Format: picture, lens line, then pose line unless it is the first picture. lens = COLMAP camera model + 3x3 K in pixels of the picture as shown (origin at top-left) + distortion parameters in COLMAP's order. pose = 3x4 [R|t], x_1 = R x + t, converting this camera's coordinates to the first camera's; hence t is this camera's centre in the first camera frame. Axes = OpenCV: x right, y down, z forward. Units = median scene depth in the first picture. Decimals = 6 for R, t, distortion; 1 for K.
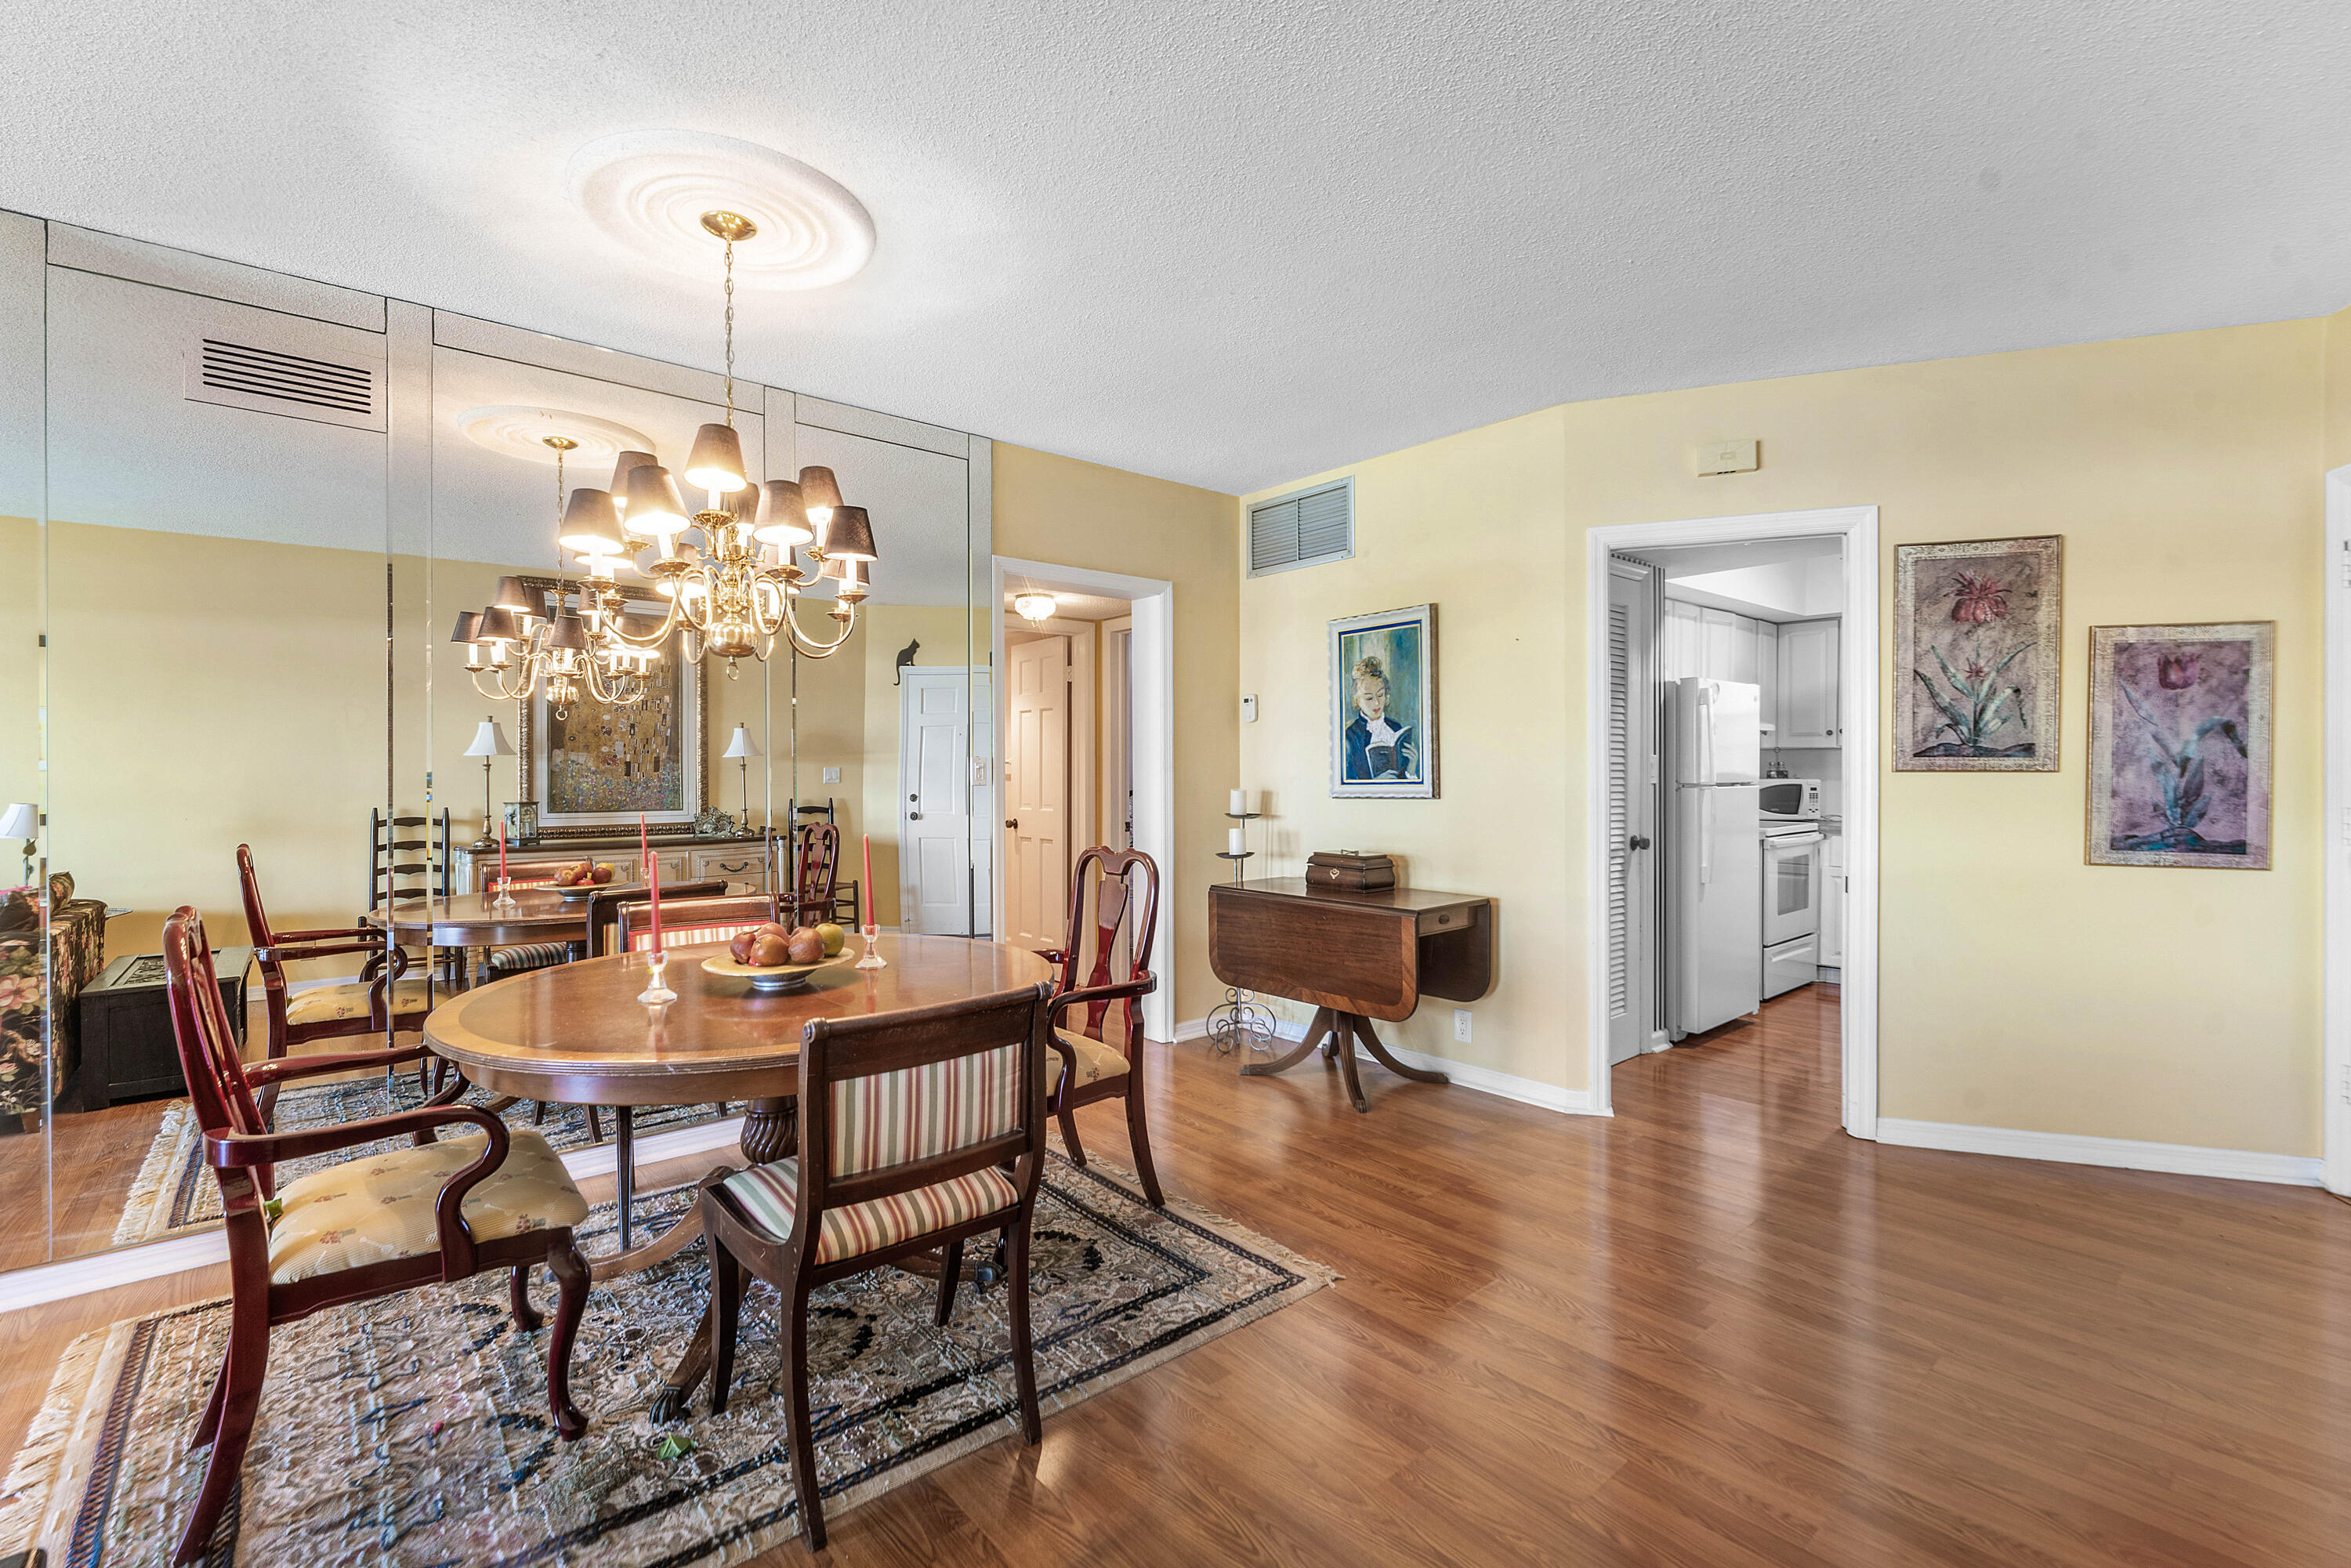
lens RADIAL K [[1086.7, 0, 1224.8], [0, 1086.7, 778.1], [0, 0, 1]] dist [-0.000791, -0.000110]
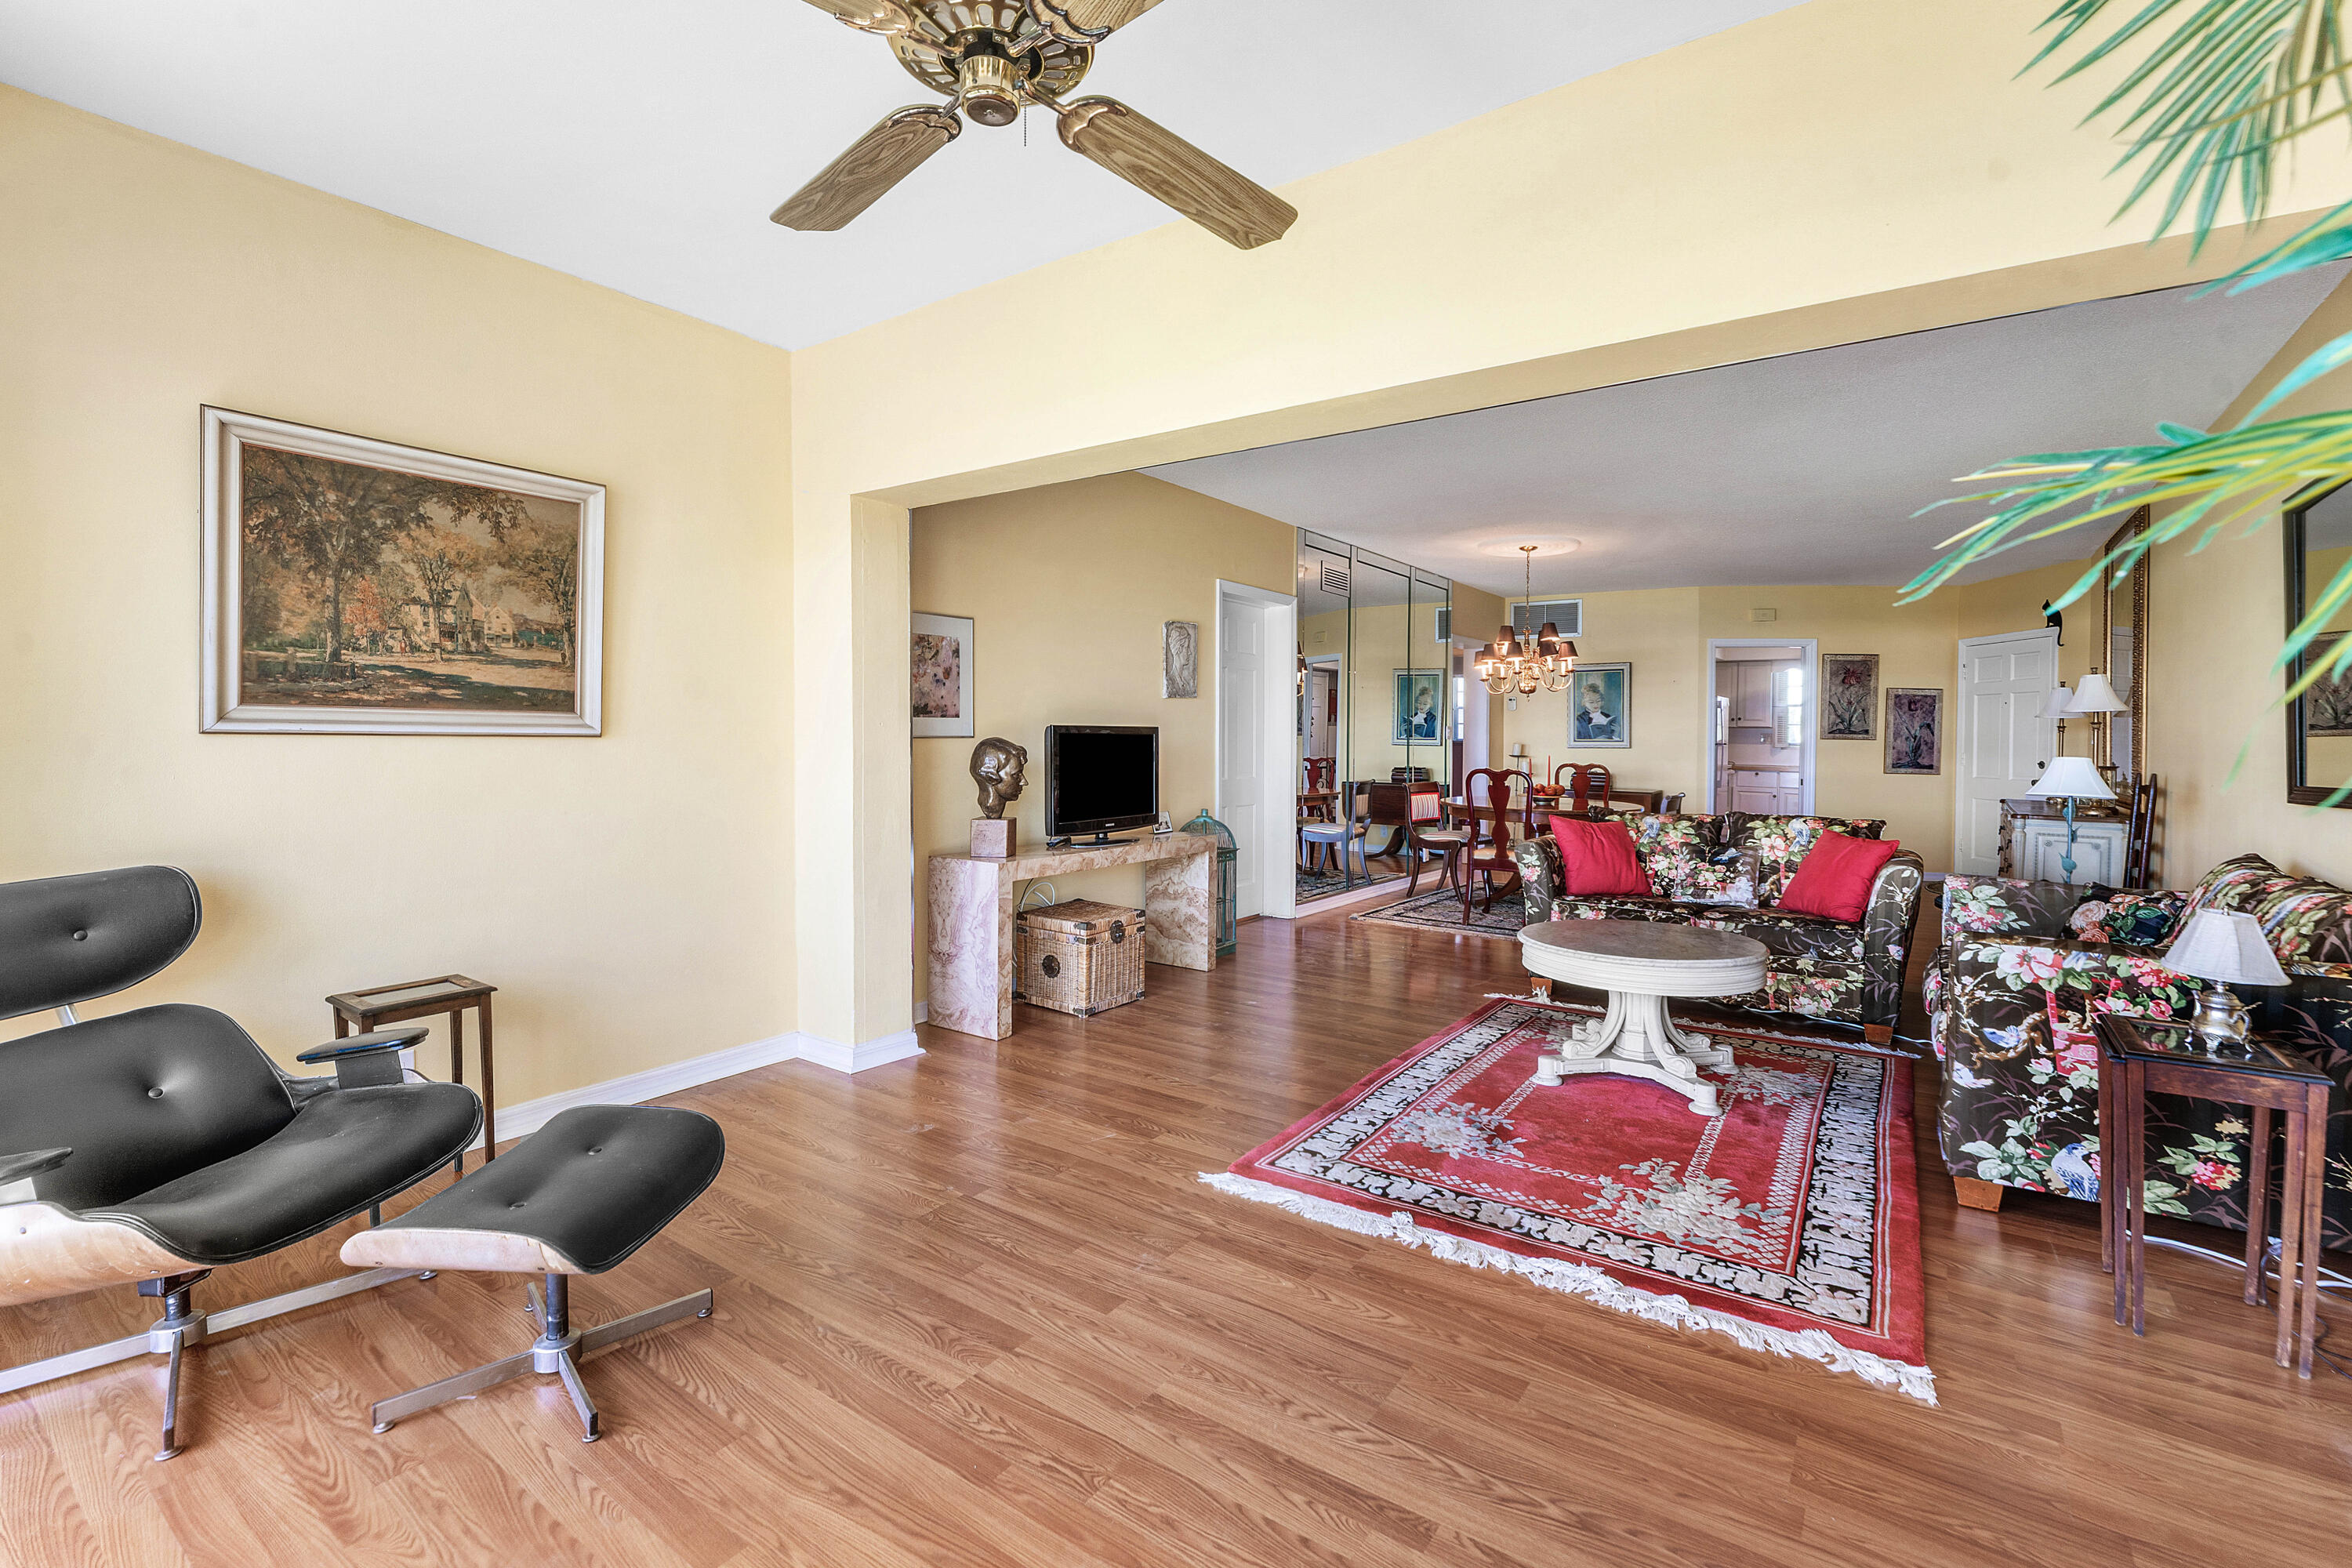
lens RADIAL K [[1083.2, 0, 1172.5], [0, 1083.2, 765.6], [0, 0, 1]] dist [-0.009955, 0.000148]
pose [[0.975040, 0.009554, 0.221823, -1.553048], [-0.014268, 0.999705, 0.019655, 0.030604], [-0.221570, -0.022330, 0.974889, -1.255676]]
